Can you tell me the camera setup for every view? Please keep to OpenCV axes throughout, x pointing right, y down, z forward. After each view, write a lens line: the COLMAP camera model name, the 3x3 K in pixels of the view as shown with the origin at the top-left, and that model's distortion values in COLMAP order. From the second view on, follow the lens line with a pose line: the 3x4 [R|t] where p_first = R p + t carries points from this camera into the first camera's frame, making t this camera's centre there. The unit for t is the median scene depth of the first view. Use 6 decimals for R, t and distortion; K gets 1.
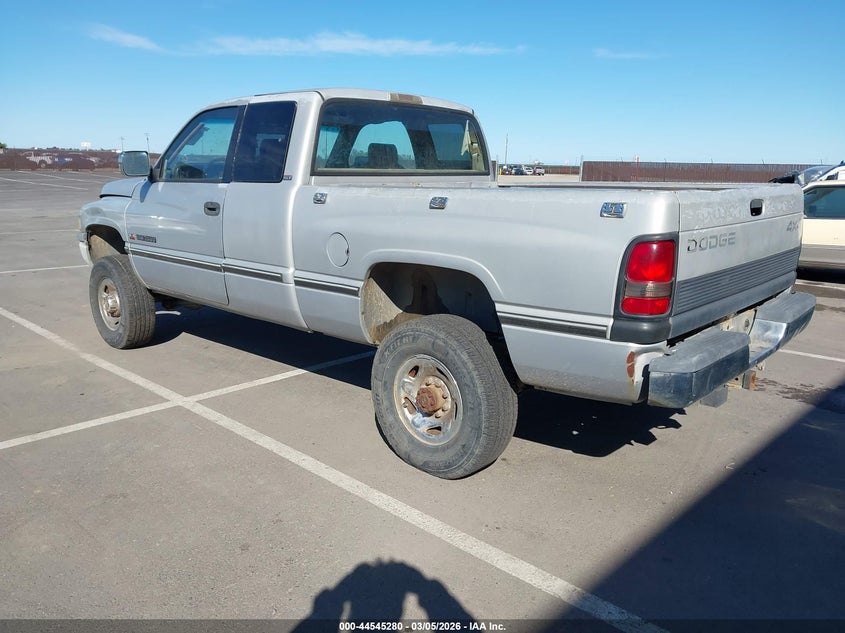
lens RADIAL K [[661.7, 0, 424.7], [0, 661.7, 316.6], [0, 0, 1]] dist [0.006783, -0.000063]
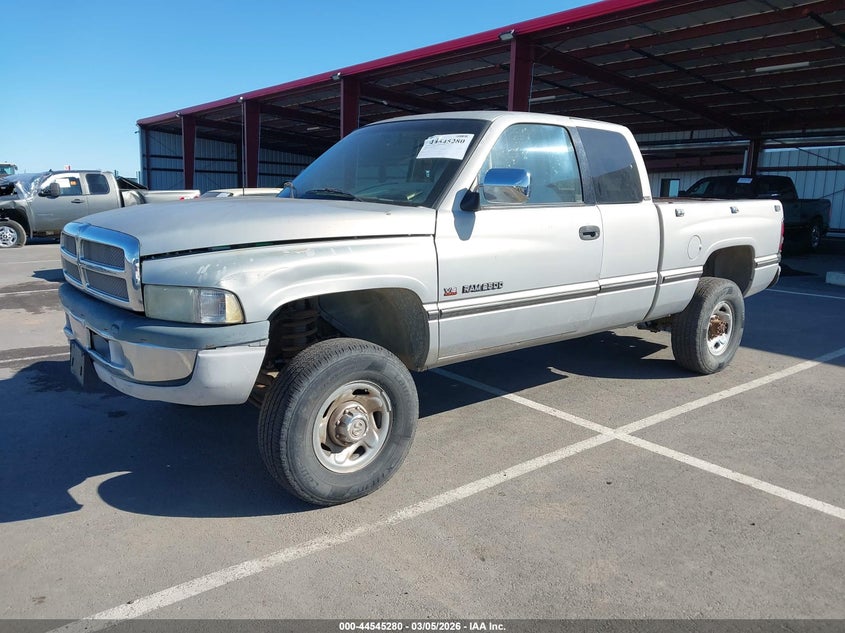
lens RADIAL K [[661.7, 0, 424.7], [0, 661.7, 316.6], [0, 0, 1]] dist [0.006783, -0.000063]
pose [[0.148137, -0.198150, 0.968913, -1.176783], [0.204889, 0.964615, 0.165946, -0.227378], [-0.967510, 0.173937, 0.183494, 0.960559]]
